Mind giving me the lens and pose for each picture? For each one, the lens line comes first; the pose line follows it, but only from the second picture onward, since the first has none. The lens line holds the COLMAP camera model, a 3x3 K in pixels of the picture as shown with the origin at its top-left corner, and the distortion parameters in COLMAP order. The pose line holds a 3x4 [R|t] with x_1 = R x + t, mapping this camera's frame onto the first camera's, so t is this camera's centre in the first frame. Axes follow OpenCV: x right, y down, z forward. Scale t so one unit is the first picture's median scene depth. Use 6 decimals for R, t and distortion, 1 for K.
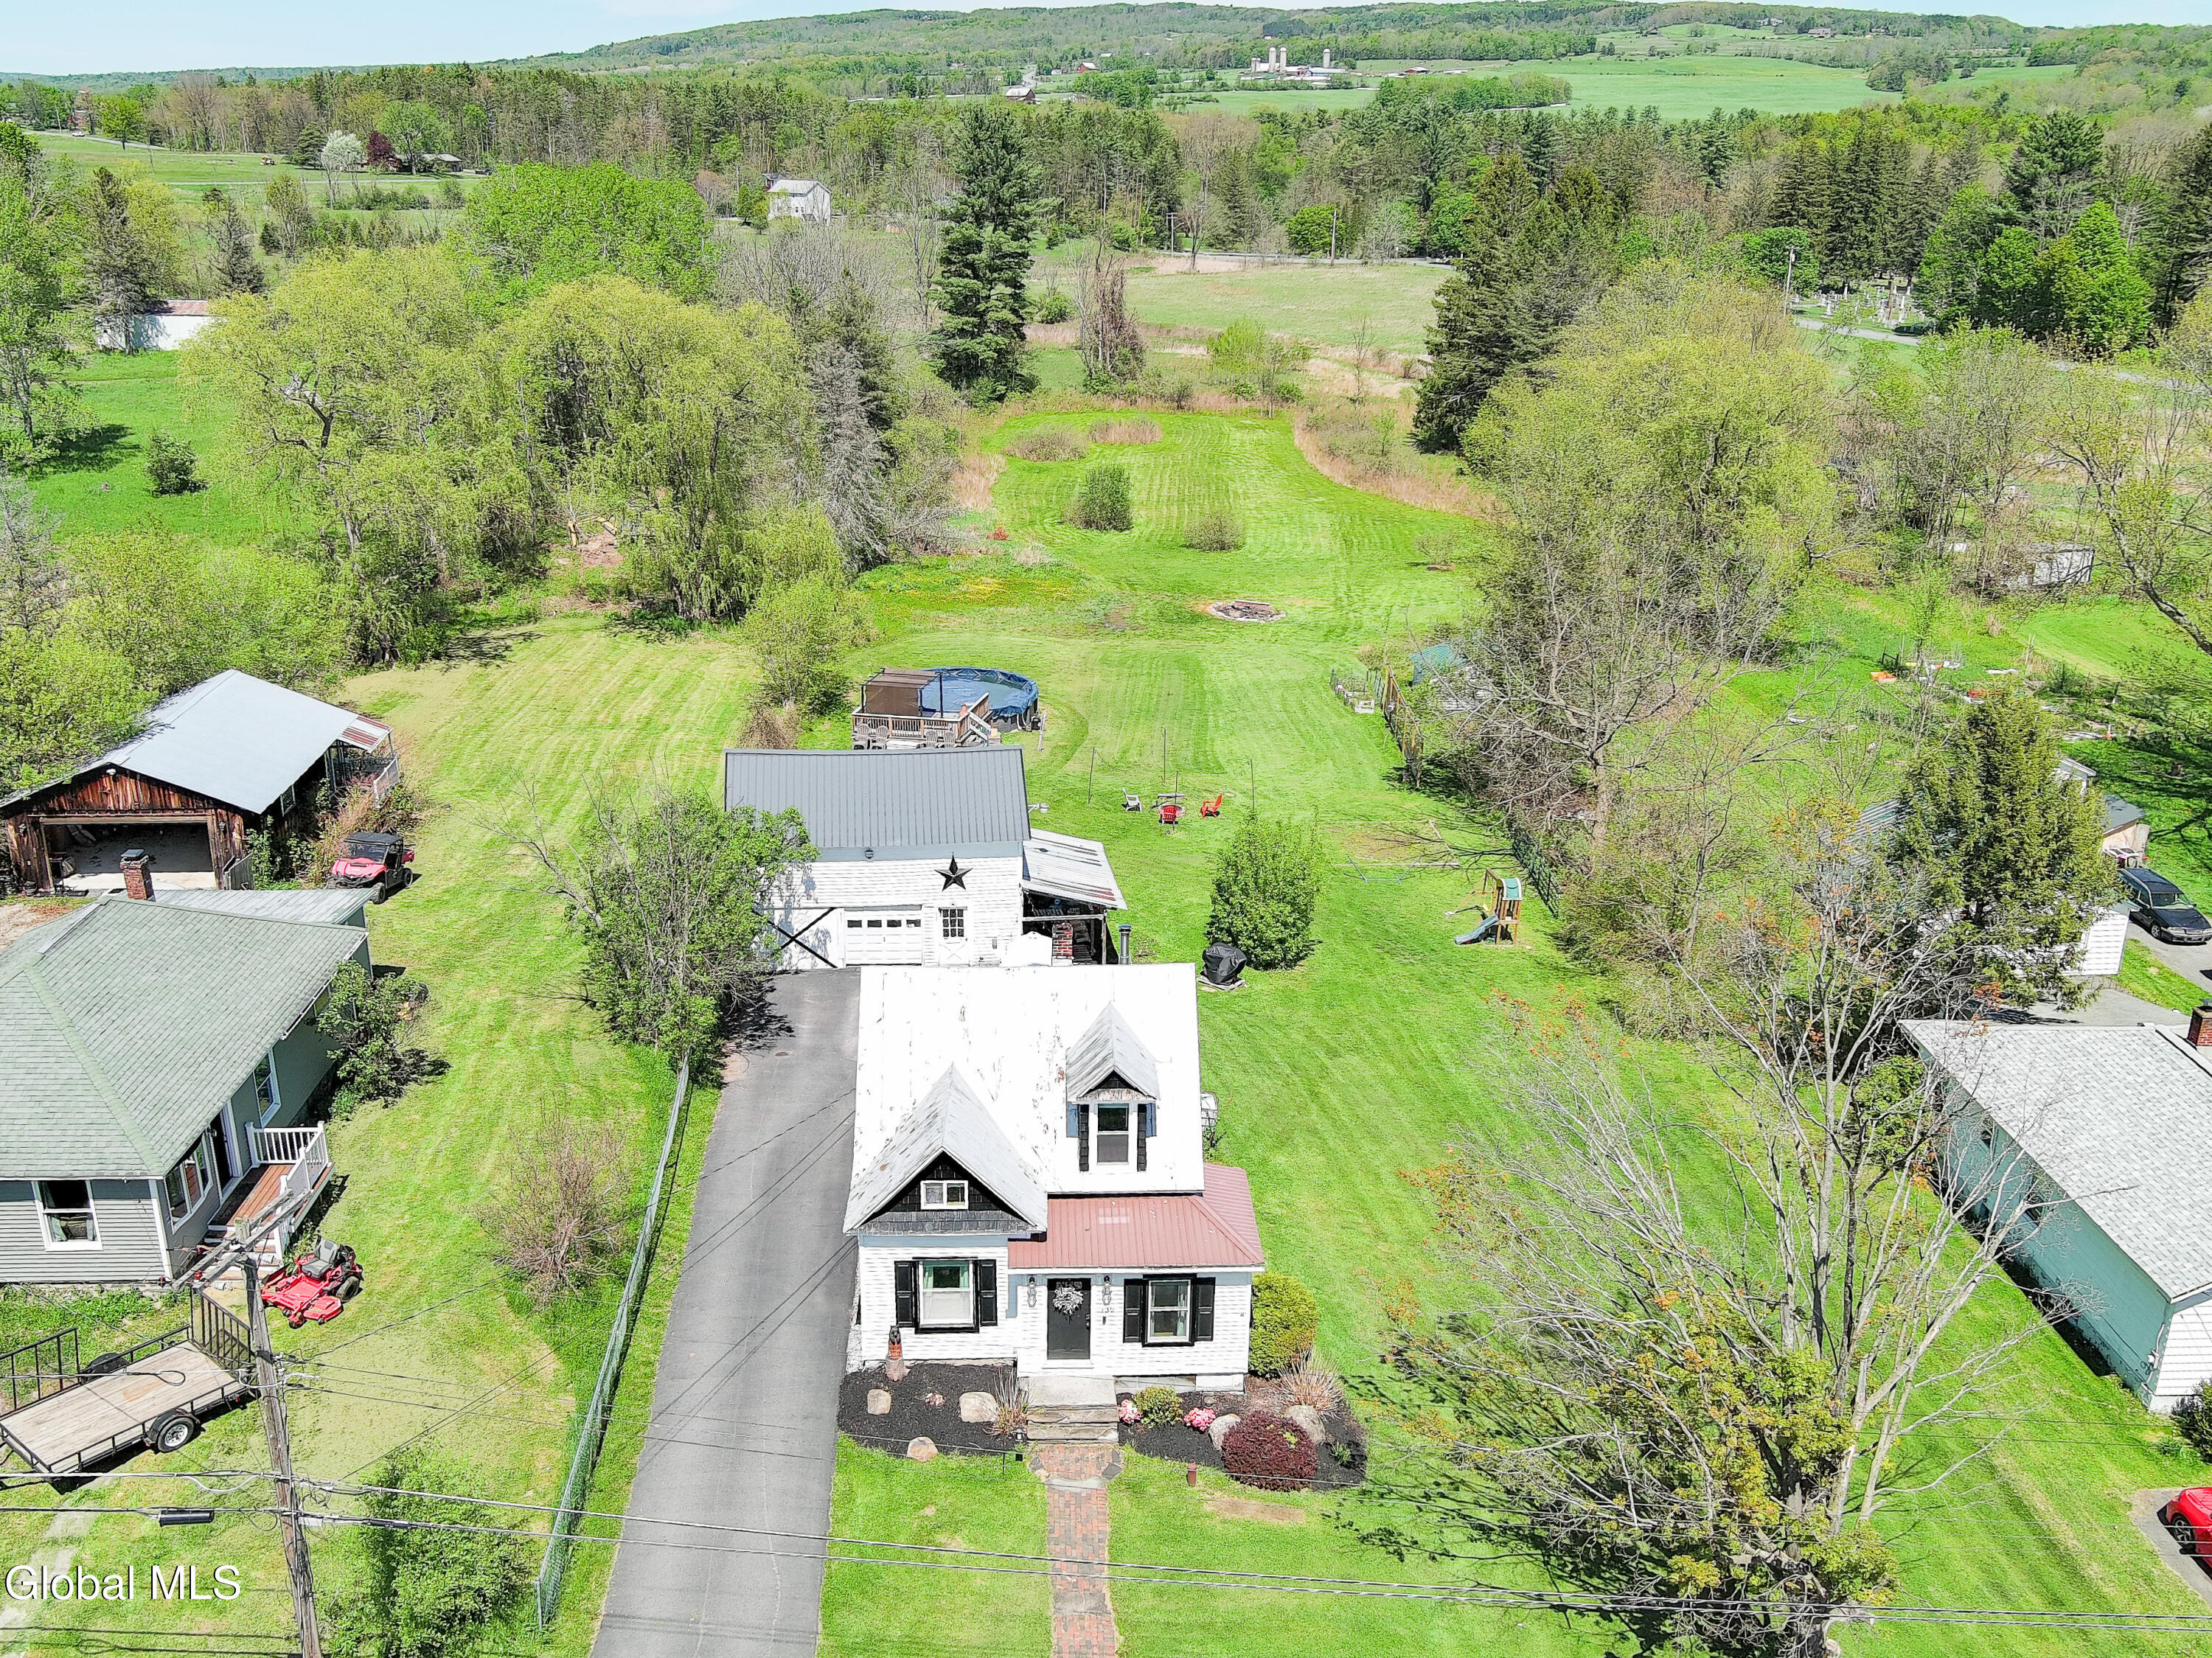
lens RADIAL K [[1833.1, 0, 1098.4], [0, 1833.1, 832.8], [0, 0, 1]] dist [0.013510, -0.023259]
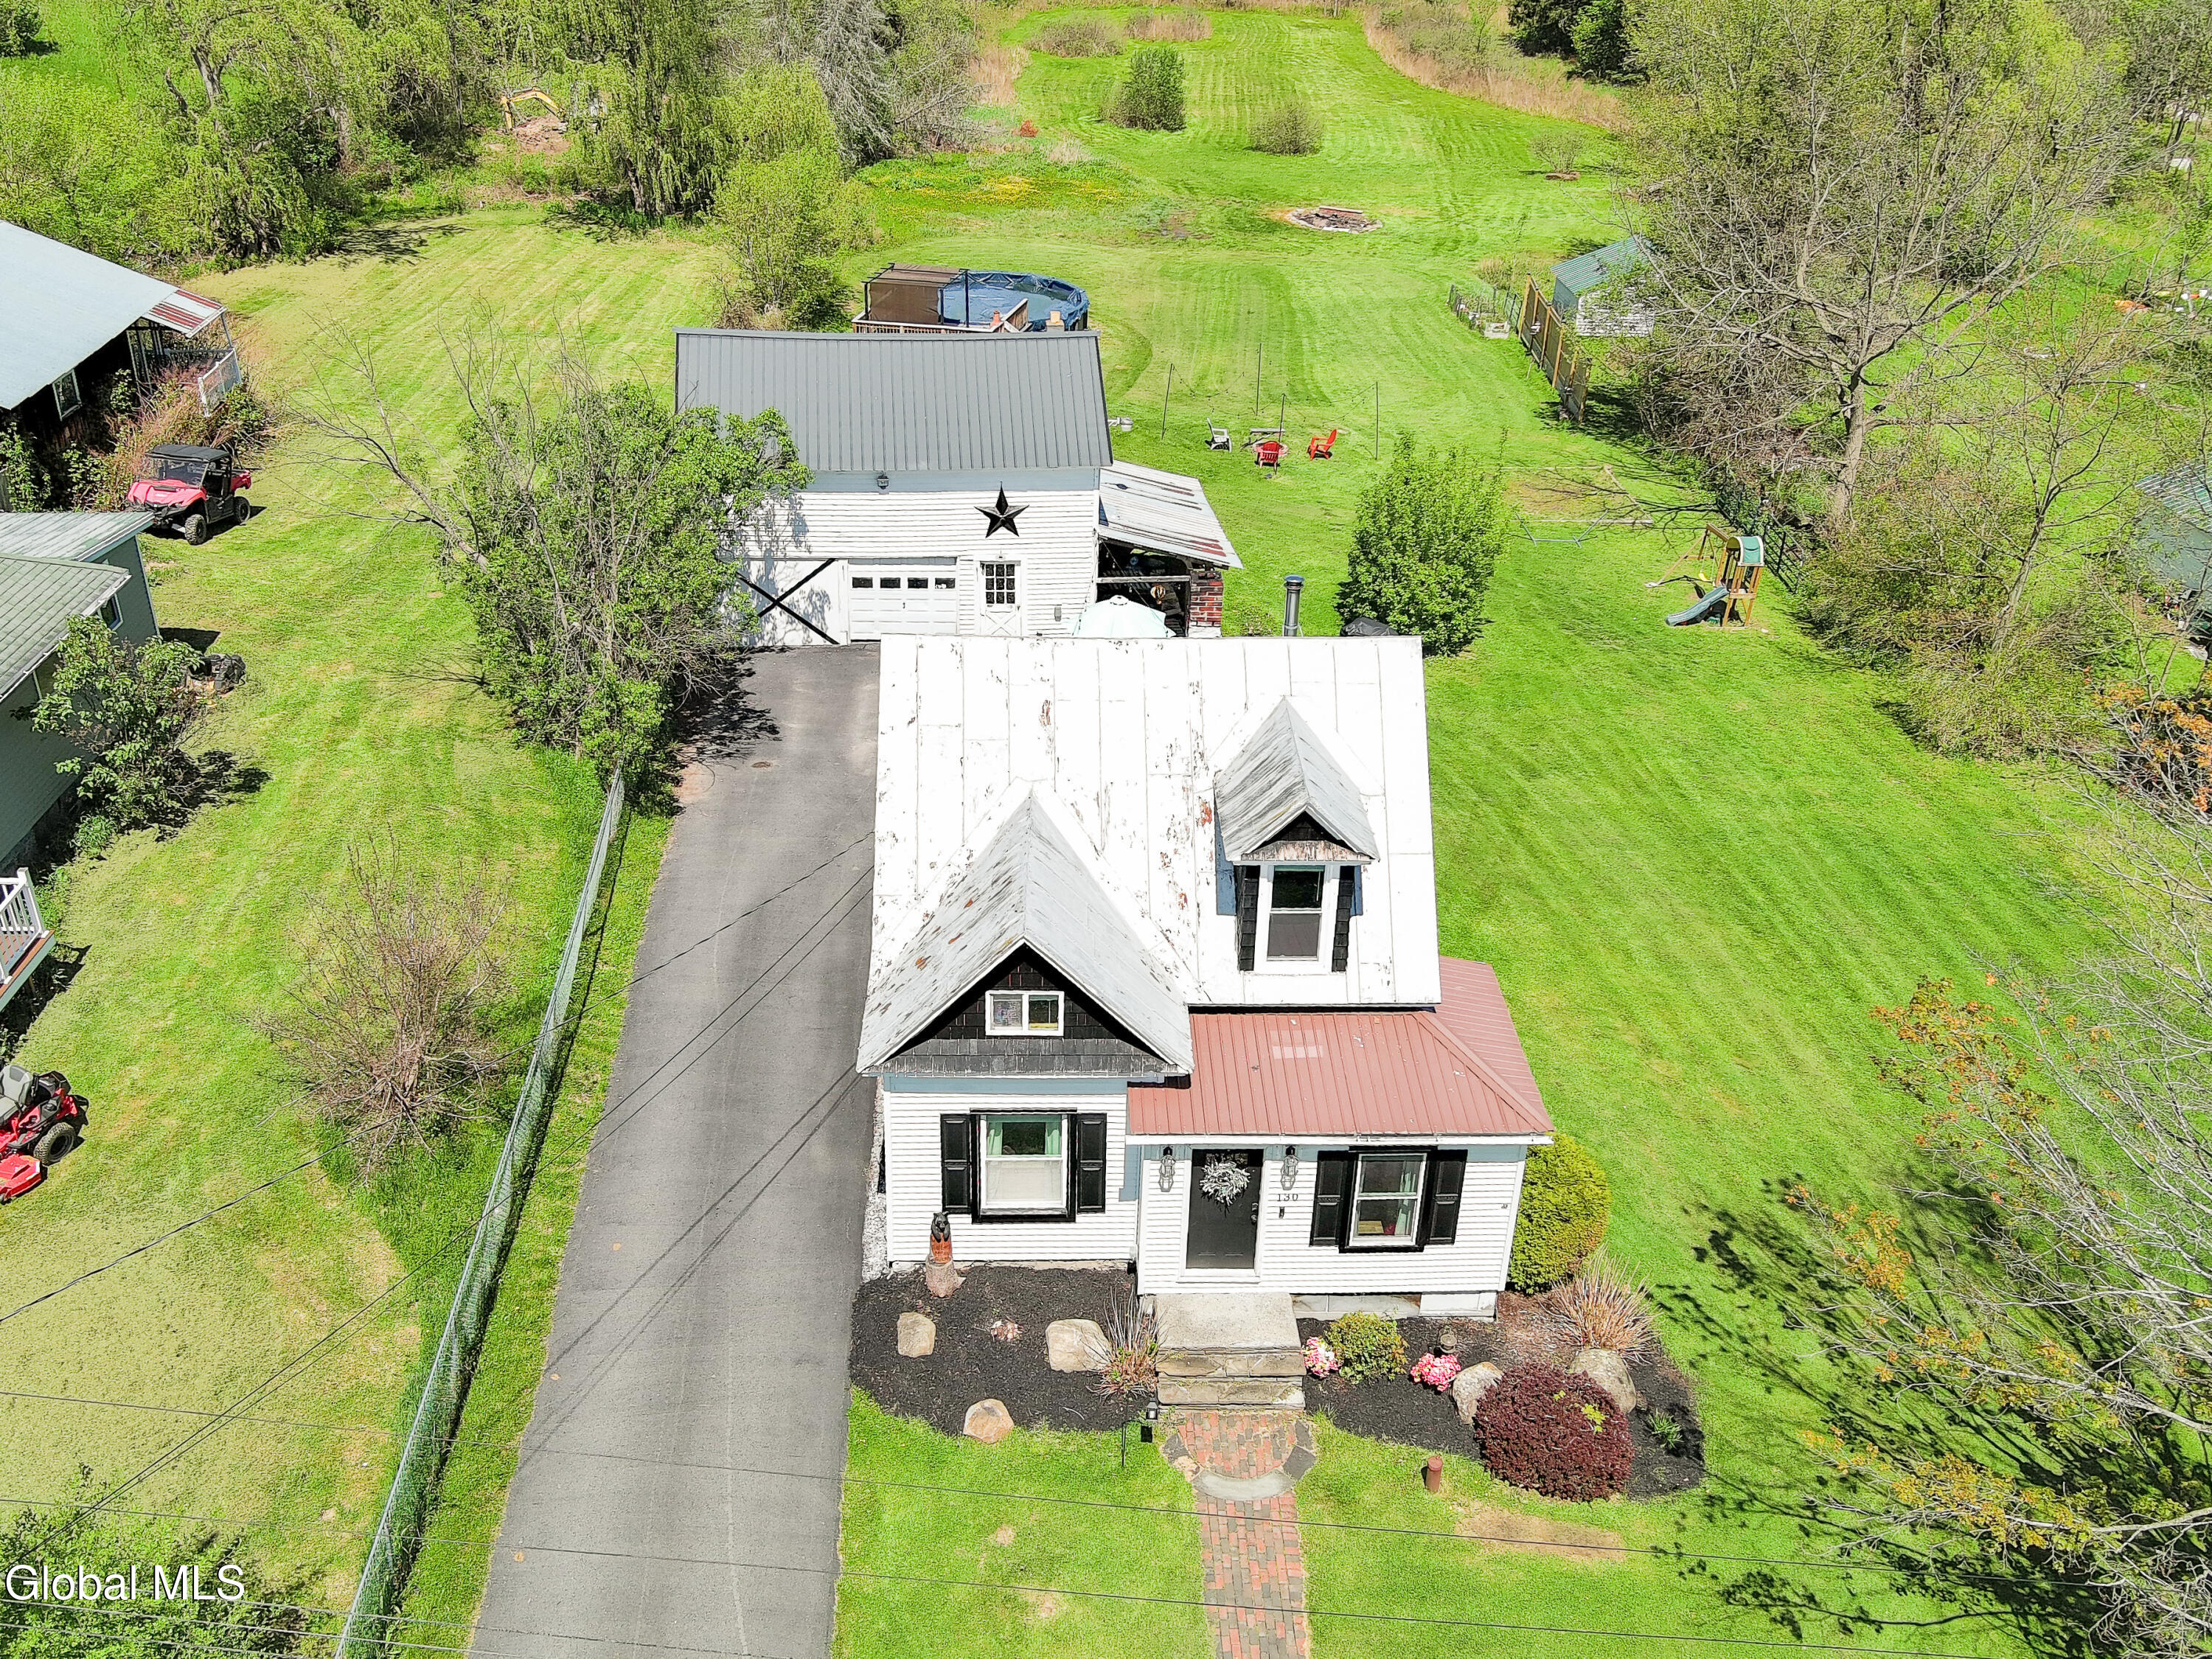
lens RADIAL K [[1866.4, 0, 1099.6], [0, 1866.4, 824.1], [0, 0, 1]] dist [0.031102, -0.080617]
pose [[0.999901, 0.014046, 0.000680, -0.027439], [-0.013975, 0.987056, 0.159765, 0.017246], [0.001572, -0.159759, 0.987155, 0.183428]]
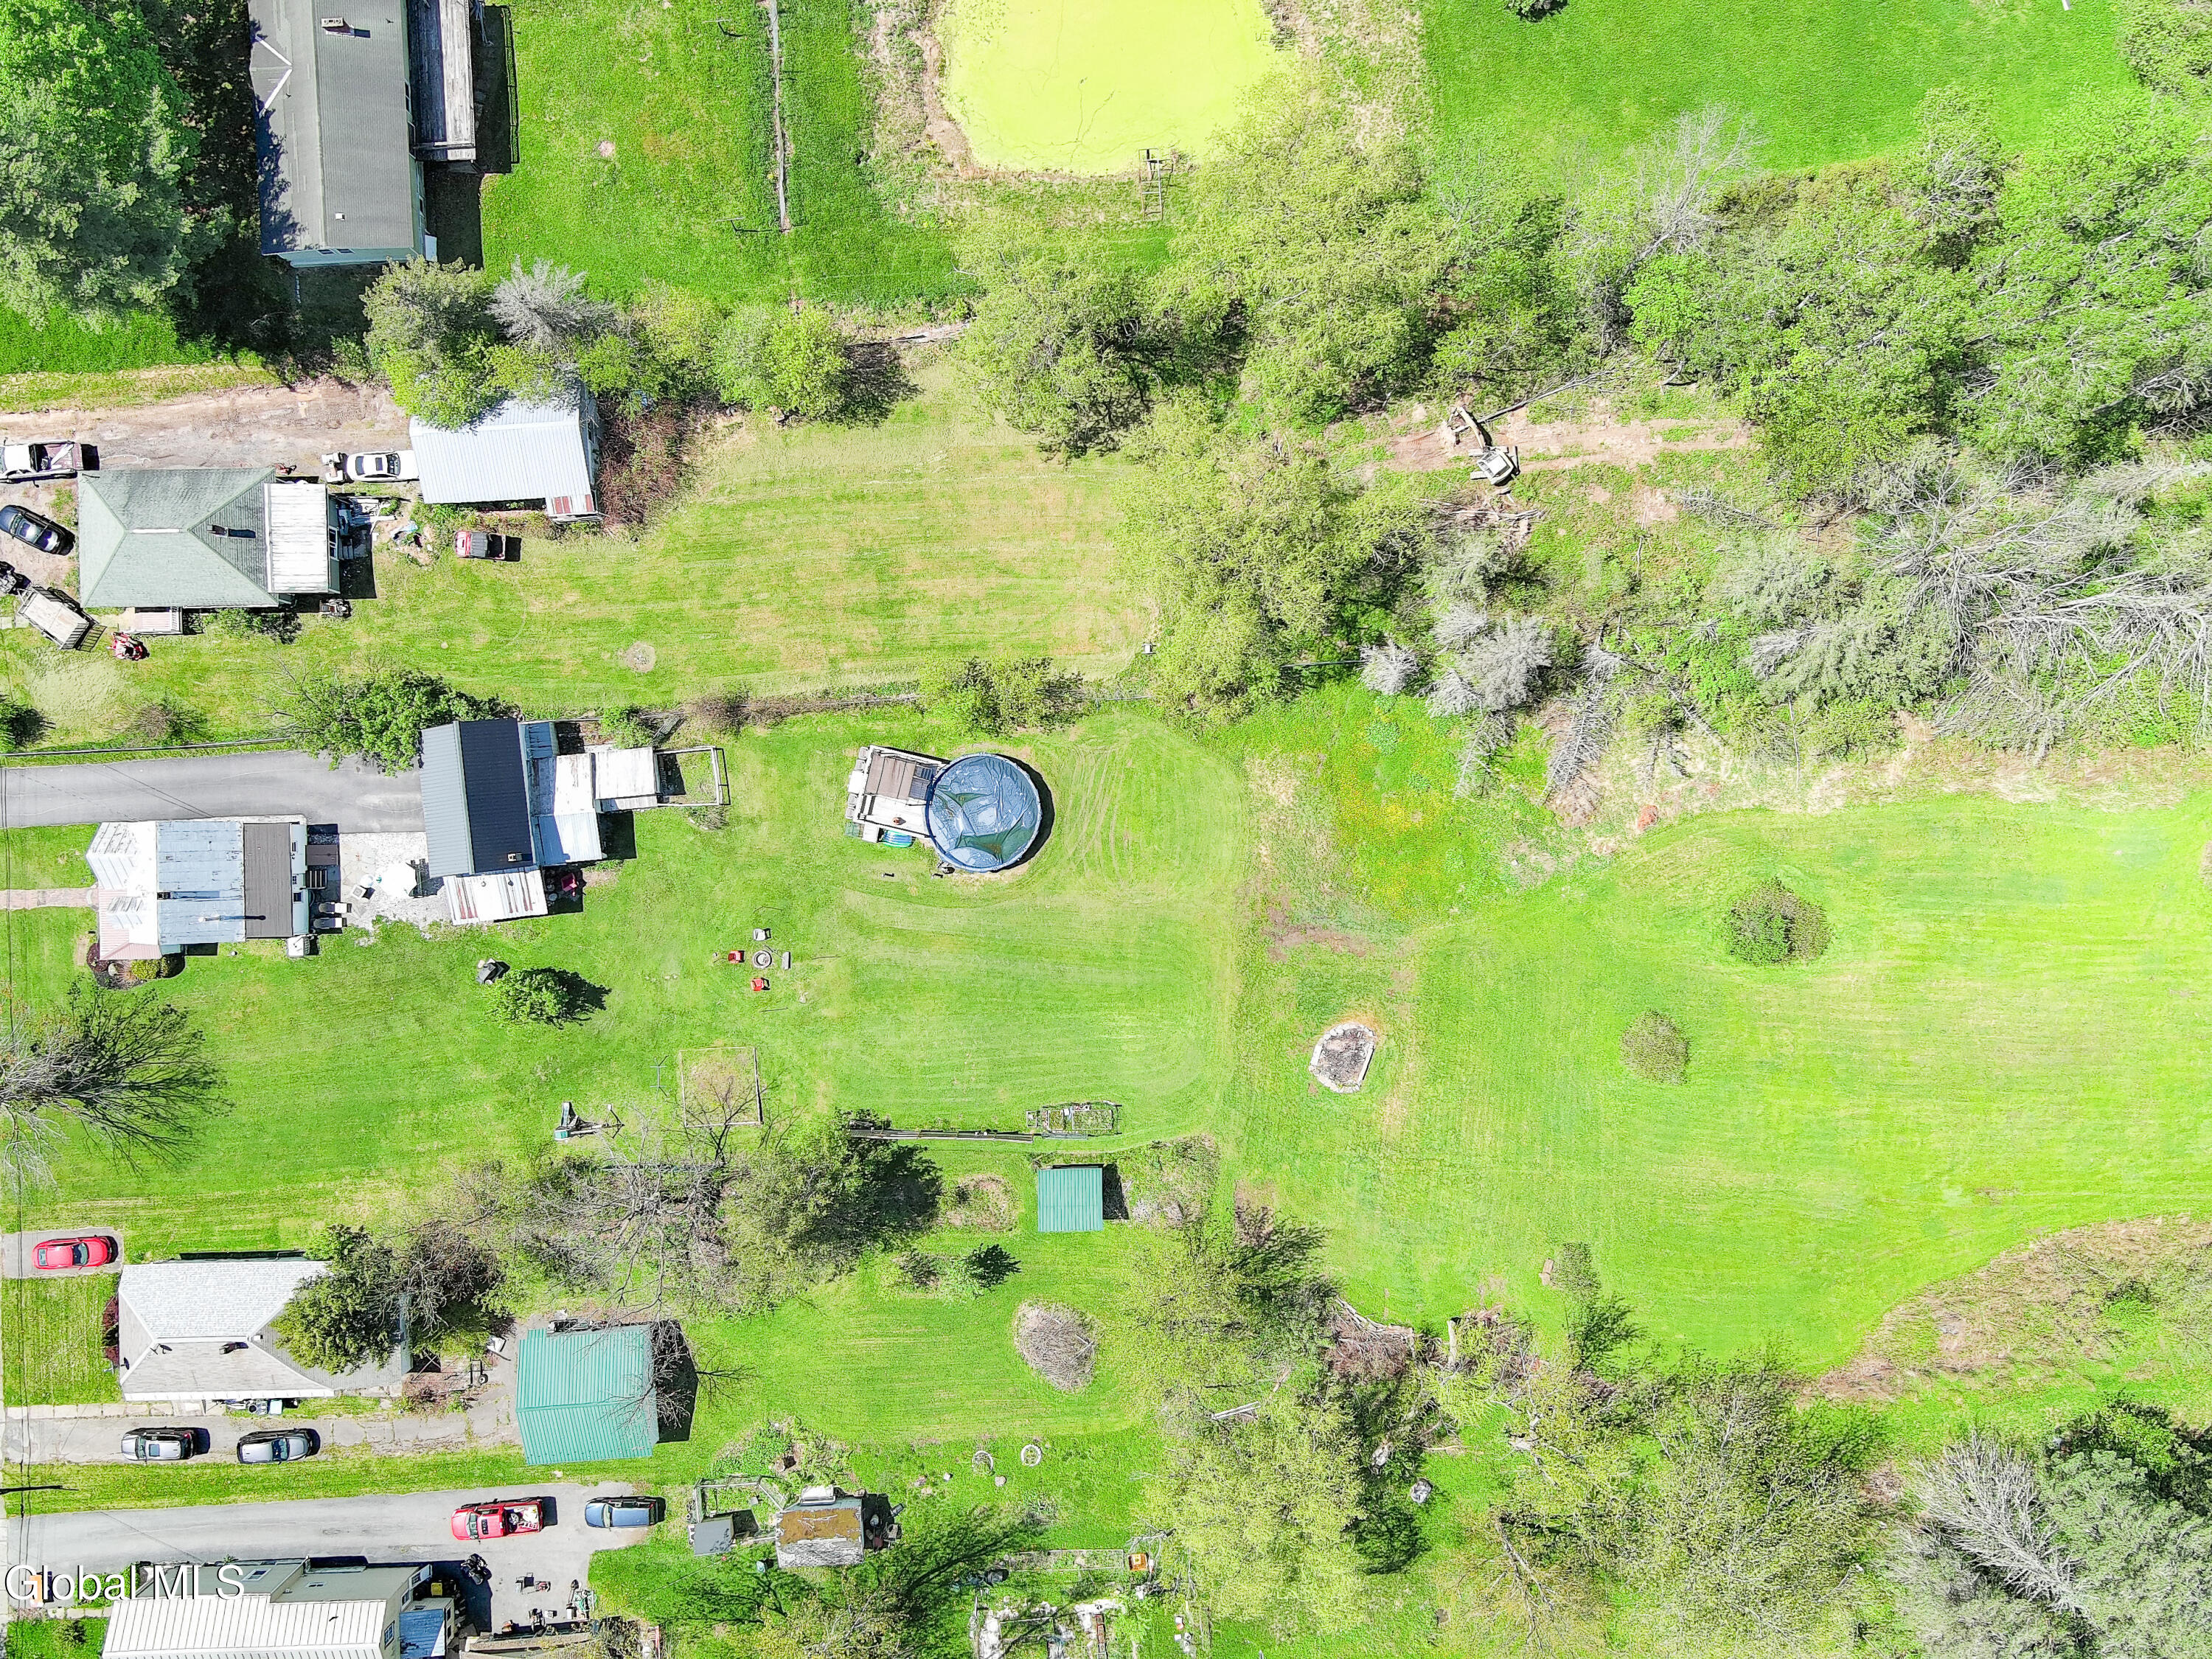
lens RADIAL K [[1770.0, 0, 1099.9], [0, 1770.0, 830.9], [0, 0, 1]] dist [0.014180, -0.031903]
pose [[-0.009864, 0.999595, -0.026698, -0.030852], [-0.363161, 0.021295, 0.931483, -1.417654], [0.931674, 0.018884, 0.362804, 0.653294]]
